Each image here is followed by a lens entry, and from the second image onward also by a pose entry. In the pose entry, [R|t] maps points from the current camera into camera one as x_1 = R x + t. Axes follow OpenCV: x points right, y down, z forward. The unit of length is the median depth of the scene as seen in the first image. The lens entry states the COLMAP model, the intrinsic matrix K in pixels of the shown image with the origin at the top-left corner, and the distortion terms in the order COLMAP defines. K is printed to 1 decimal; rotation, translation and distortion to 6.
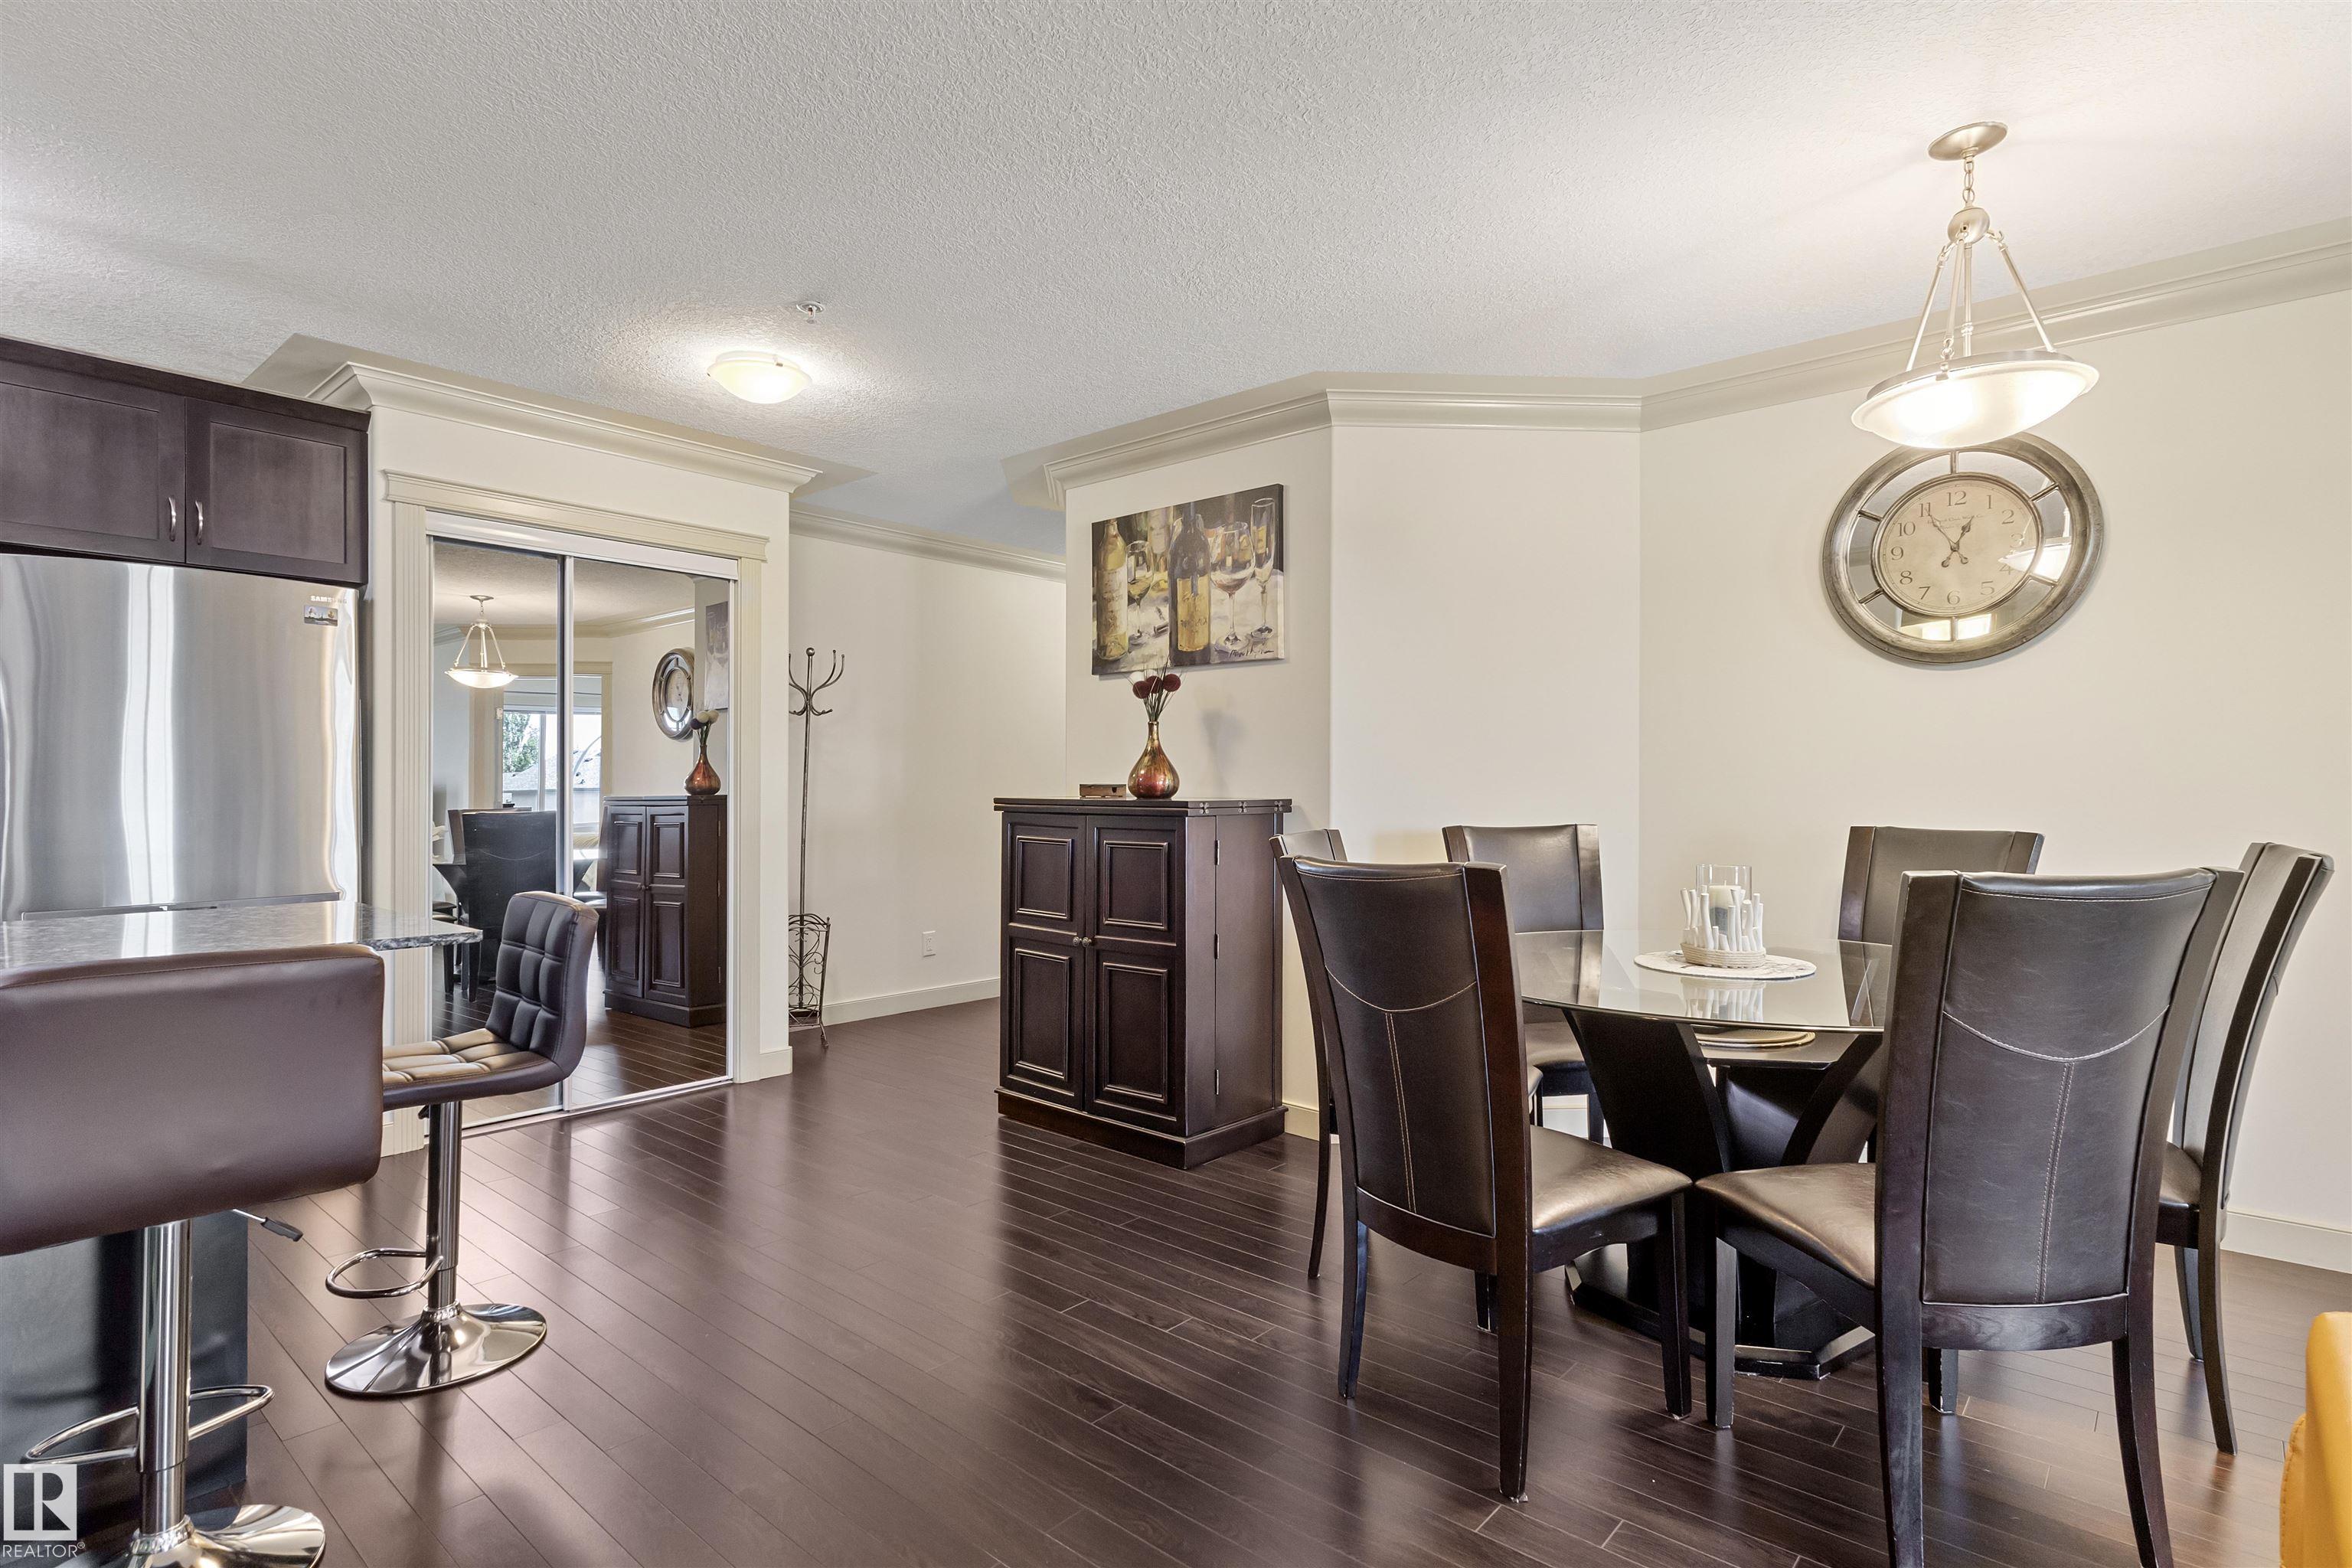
lens RADIAL K [[1195.7, 0, 1176.0], [0, 1195.7, 784.0], [0, 0, 1]] dist [0.004847, -0.000367]
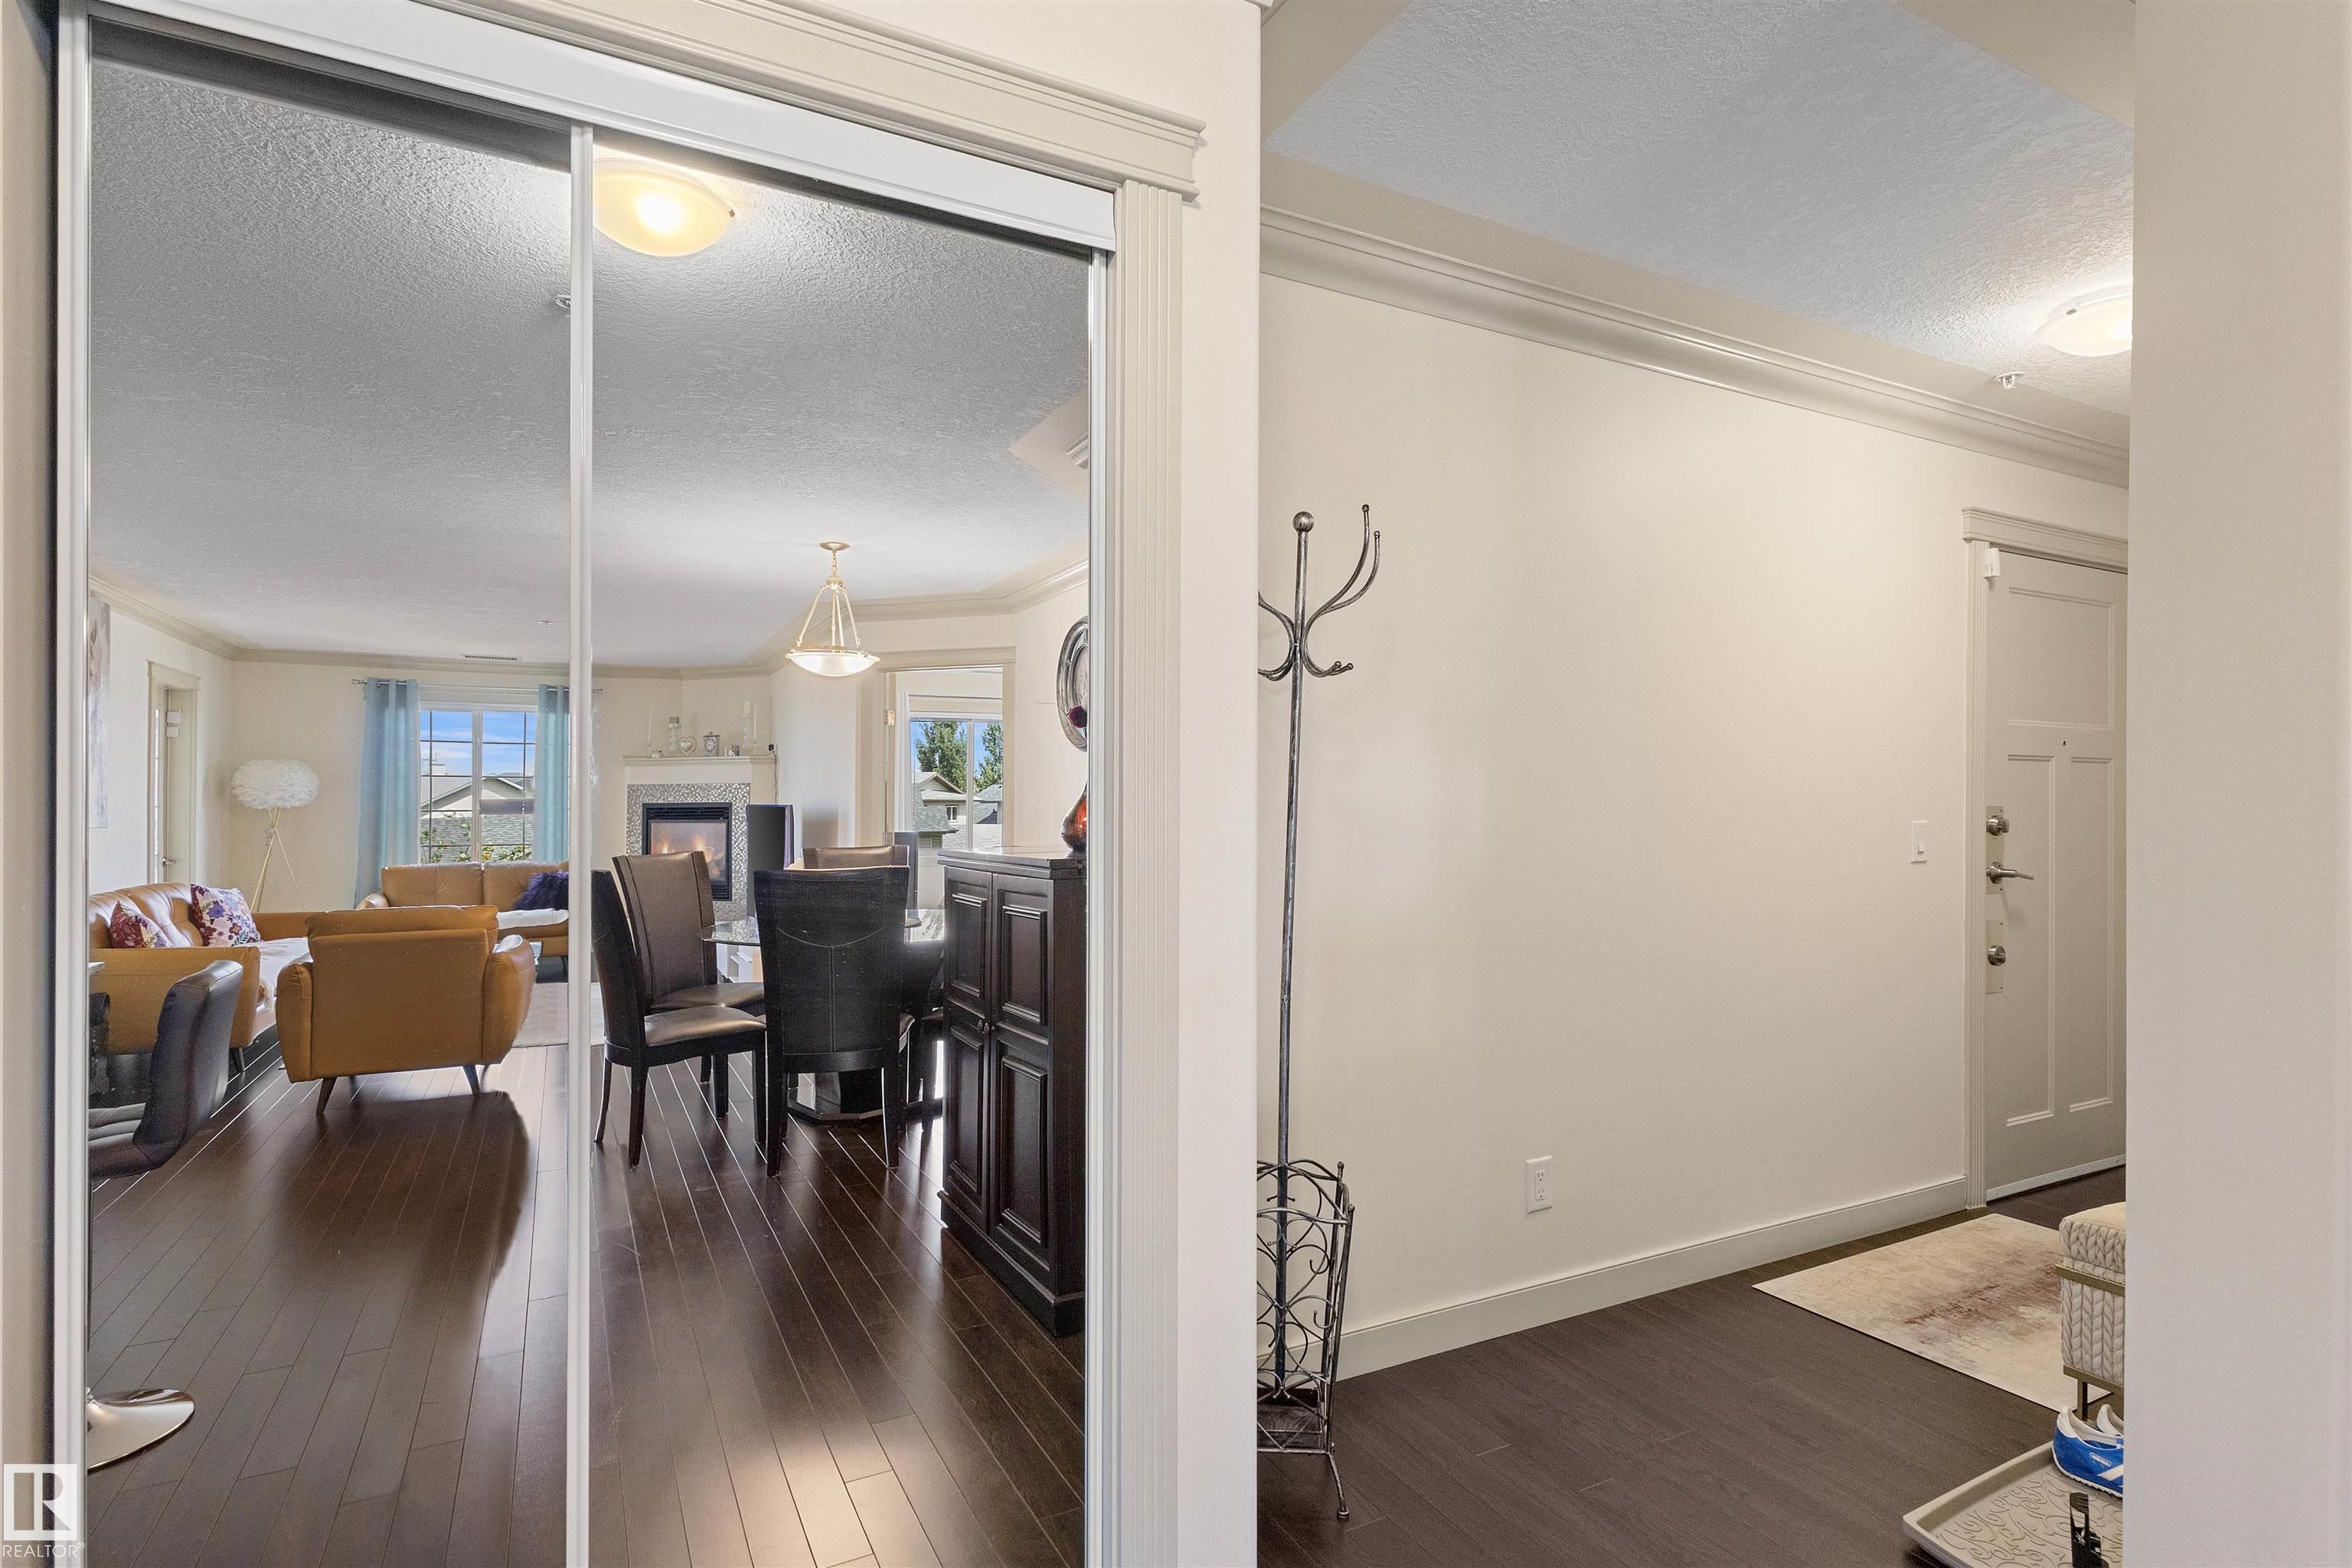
lens RADIAL K [[1179.6, 0, 1187.4], [0, 1179.6, 788.7], [0, 0, 1]] dist [0.002325, -0.000236]
pose [[0.938451, -0.001812, -0.345408, -0.202308], [0.001198, 0.999997, -0.001989, -0.018369], [0.345411, 0.001453, 0.938450, 0.604002]]
